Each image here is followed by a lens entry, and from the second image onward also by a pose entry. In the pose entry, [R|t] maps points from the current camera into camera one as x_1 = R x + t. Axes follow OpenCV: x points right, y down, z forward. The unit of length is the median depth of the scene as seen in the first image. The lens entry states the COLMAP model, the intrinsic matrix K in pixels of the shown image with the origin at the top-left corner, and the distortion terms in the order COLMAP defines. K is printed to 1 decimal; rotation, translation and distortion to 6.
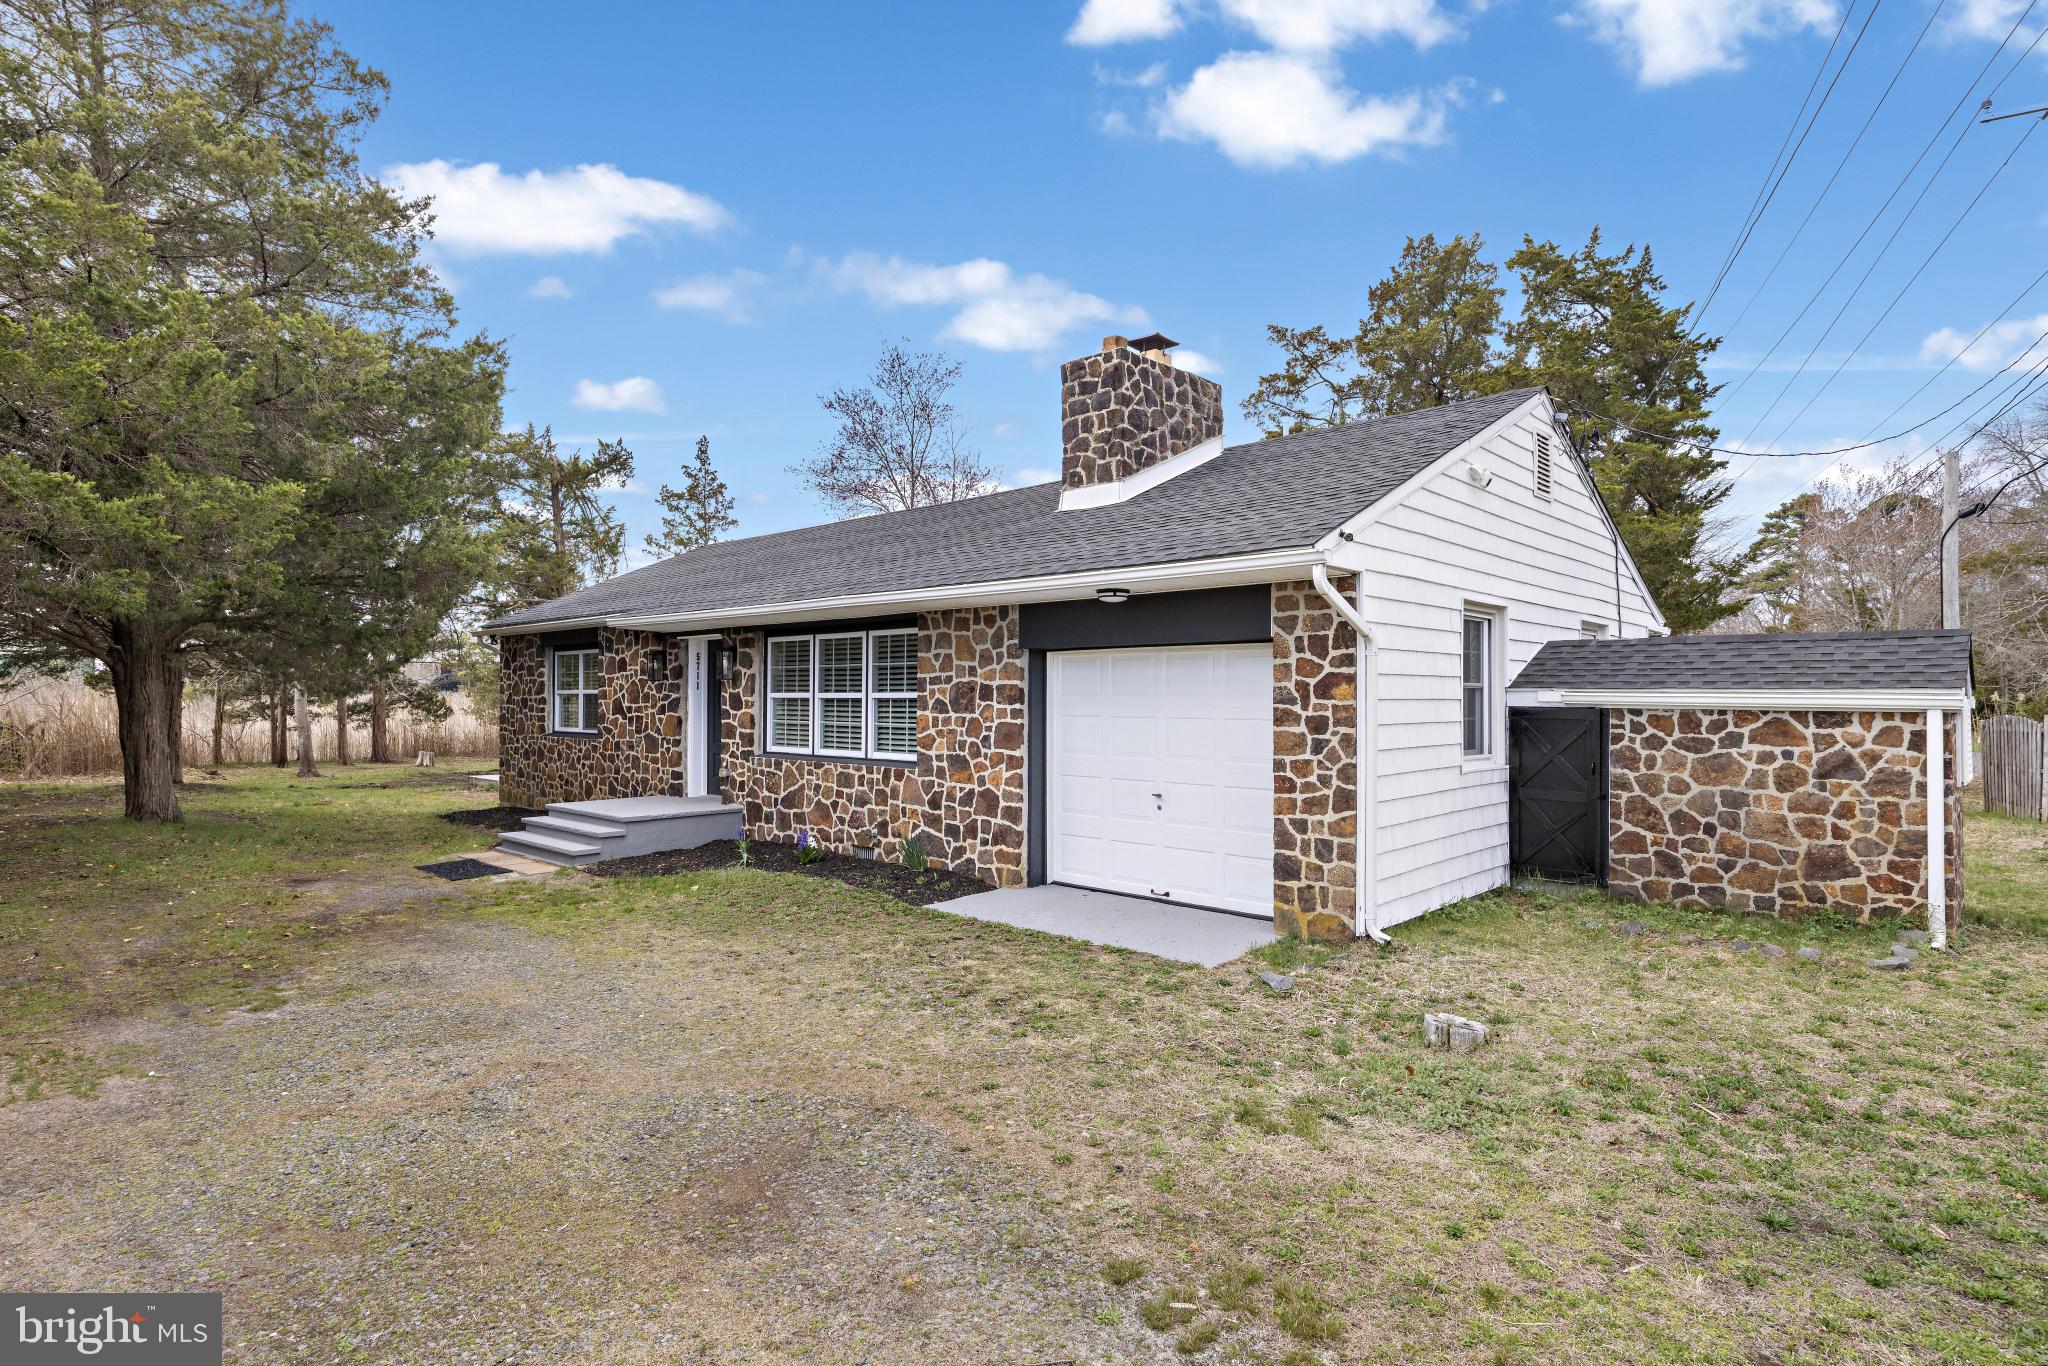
lens RADIAL K [[1040.0, 0, 1012.7], [0, 1040.0, 673.9], [0, 0, 1]] dist [0.005811, 0.000226]
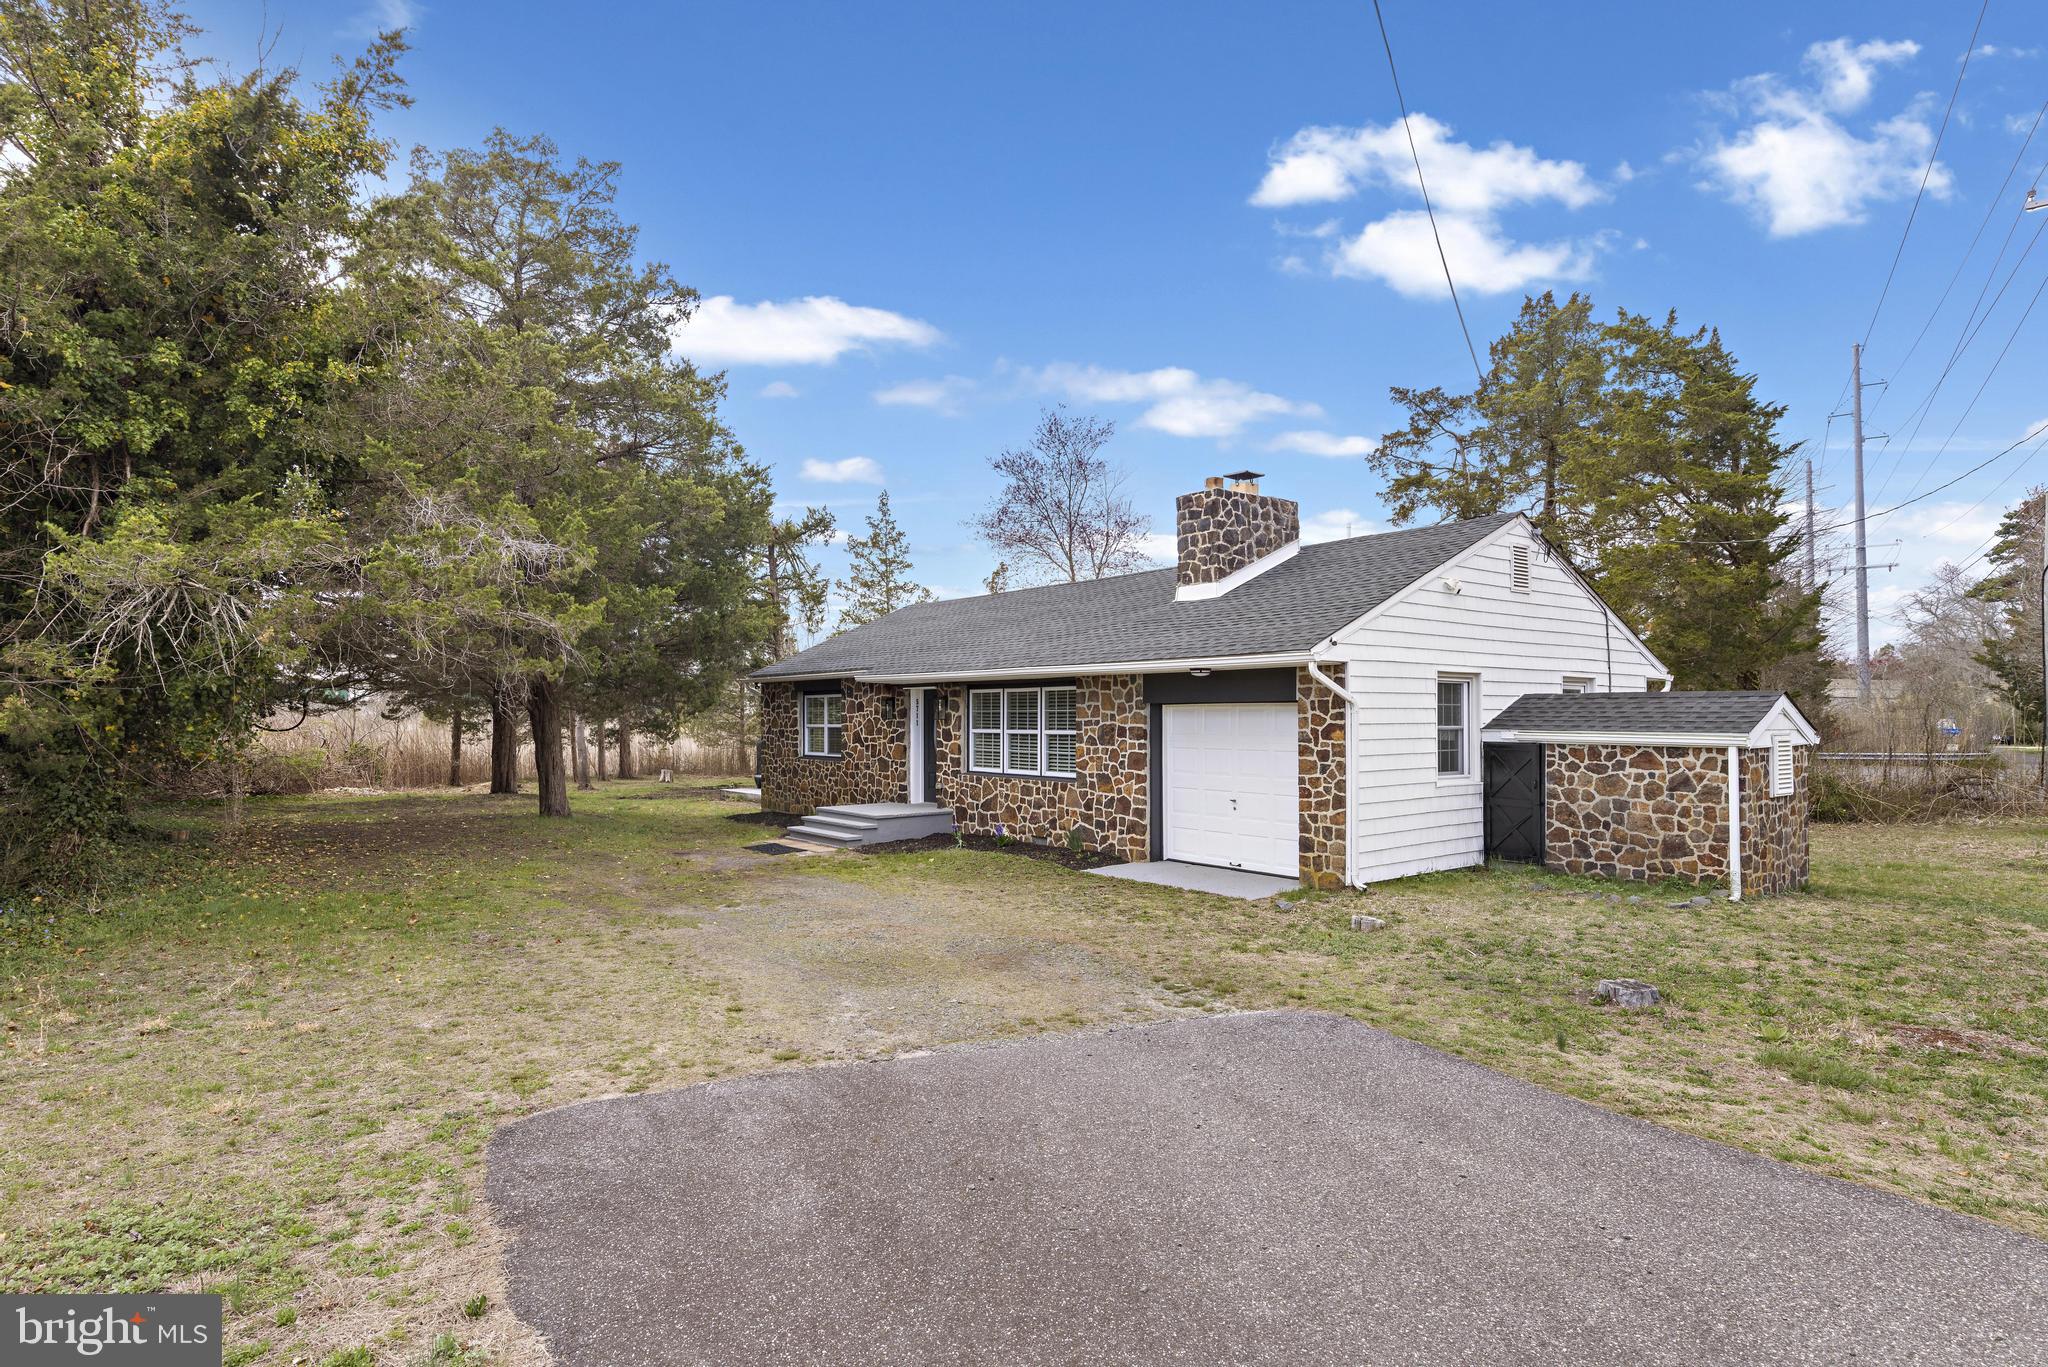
lens RADIAL K [[1065.6, 0, 1024.0], [0, 1065.6, 683.5], [0, 0, 1]] dist [-0.001580, 0.000008]
pose [[0.990242, -0.007333, -0.139167, 0.042581], [0.006164, 0.999942, -0.008825, -0.034184], [0.139224, 0.007881, 0.990230, -0.469218]]
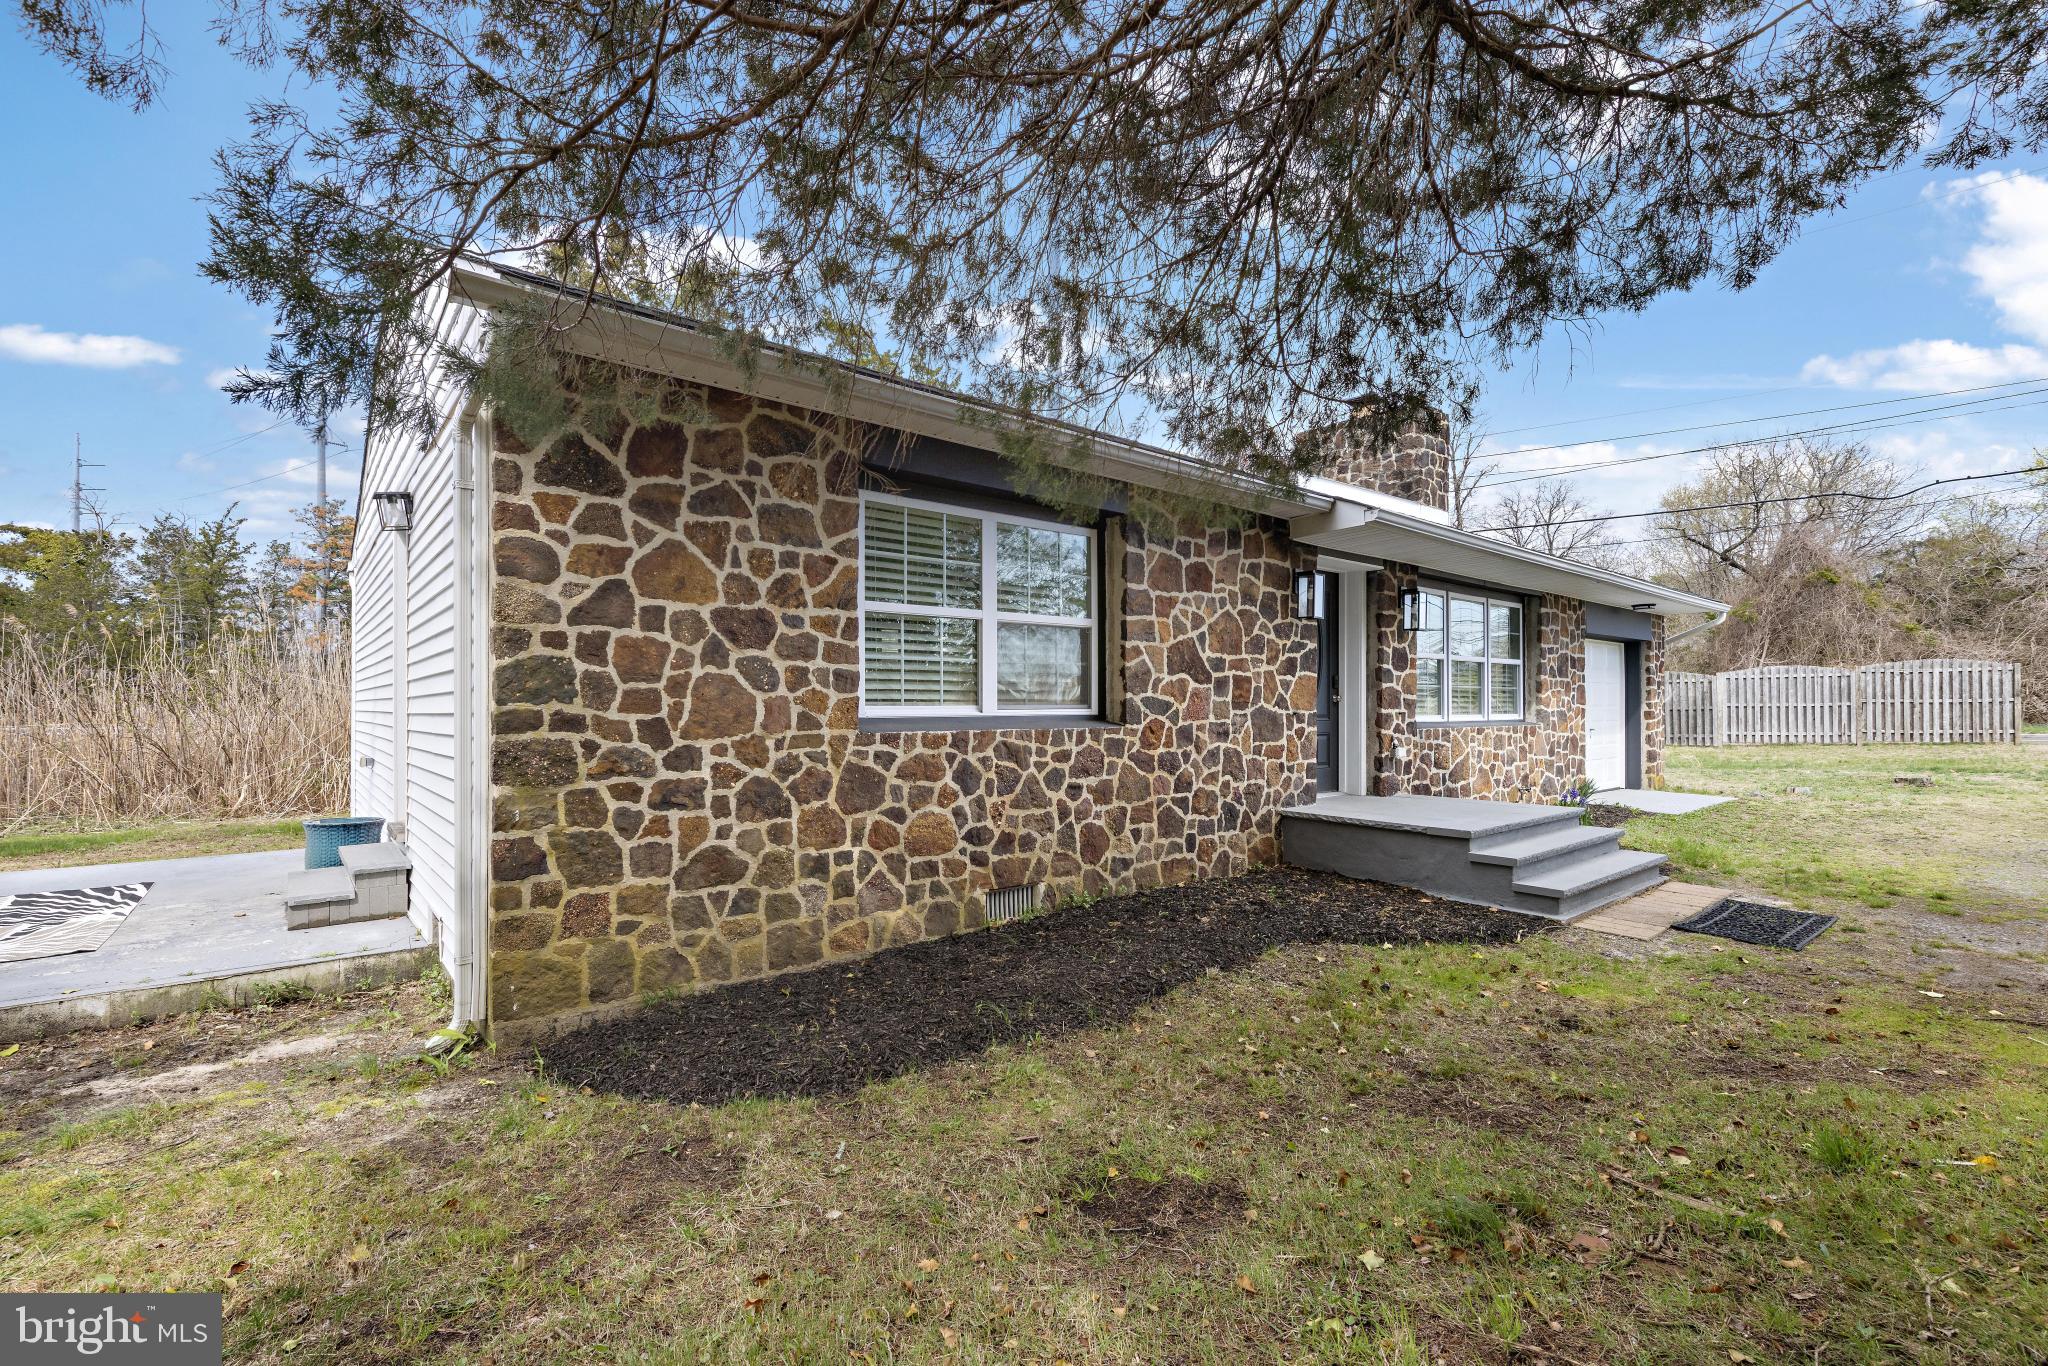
lens RADIAL K [[908.1, 0, 1028.5], [0, 908.1, 693.0], [0, 0, 1]] dist [0.000512, 0.000175]
pose [[0.110292, 0.014700, 0.993790, -1.102716], [-0.018667, 0.999745, -0.012717, 0.074189], [-0.993724, -0.017148, 0.110538, 1.369558]]
